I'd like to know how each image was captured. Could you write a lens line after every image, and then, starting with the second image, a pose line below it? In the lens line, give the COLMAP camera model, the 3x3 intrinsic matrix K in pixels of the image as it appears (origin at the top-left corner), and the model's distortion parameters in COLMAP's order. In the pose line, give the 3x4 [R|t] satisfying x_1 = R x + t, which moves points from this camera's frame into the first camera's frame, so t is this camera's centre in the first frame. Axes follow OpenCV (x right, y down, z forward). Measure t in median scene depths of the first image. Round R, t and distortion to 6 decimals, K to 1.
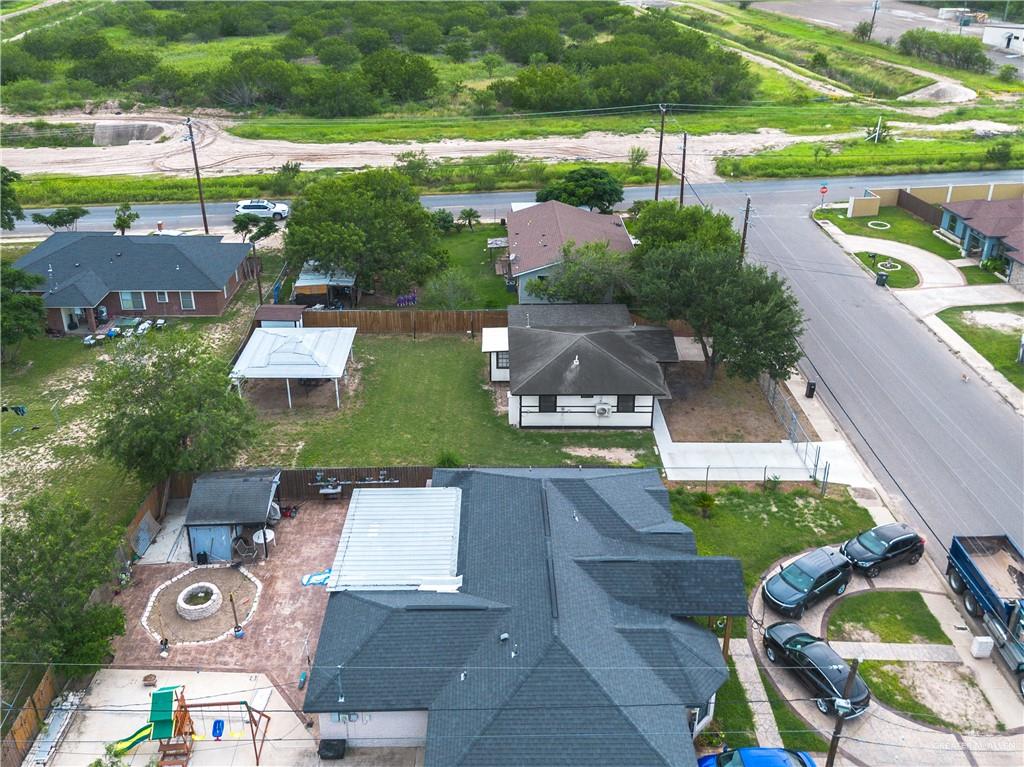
lens RADIAL K [[818.2, 0, 541.8], [0, 818.2, 381.7], [0, 0, 1]] dist [0.031706, -0.005424]
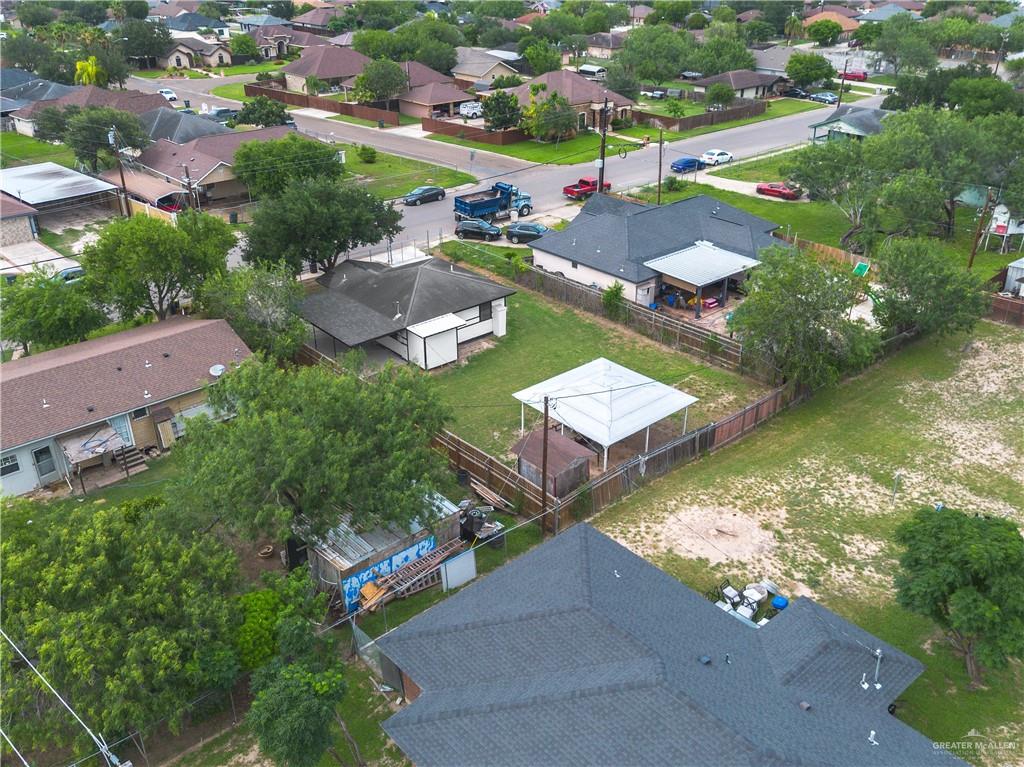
lens RADIAL K [[824.3, 0, 494.6], [0, 824.3, 384.6], [0, 0, 1]] dist [0.072283, -0.084989]
pose [[-0.601726, -0.381006, 0.701969, -0.875147], [0.400302, 0.616671, 0.677846, -0.694629], [-0.691147, 0.688877, -0.218550, 1.366335]]
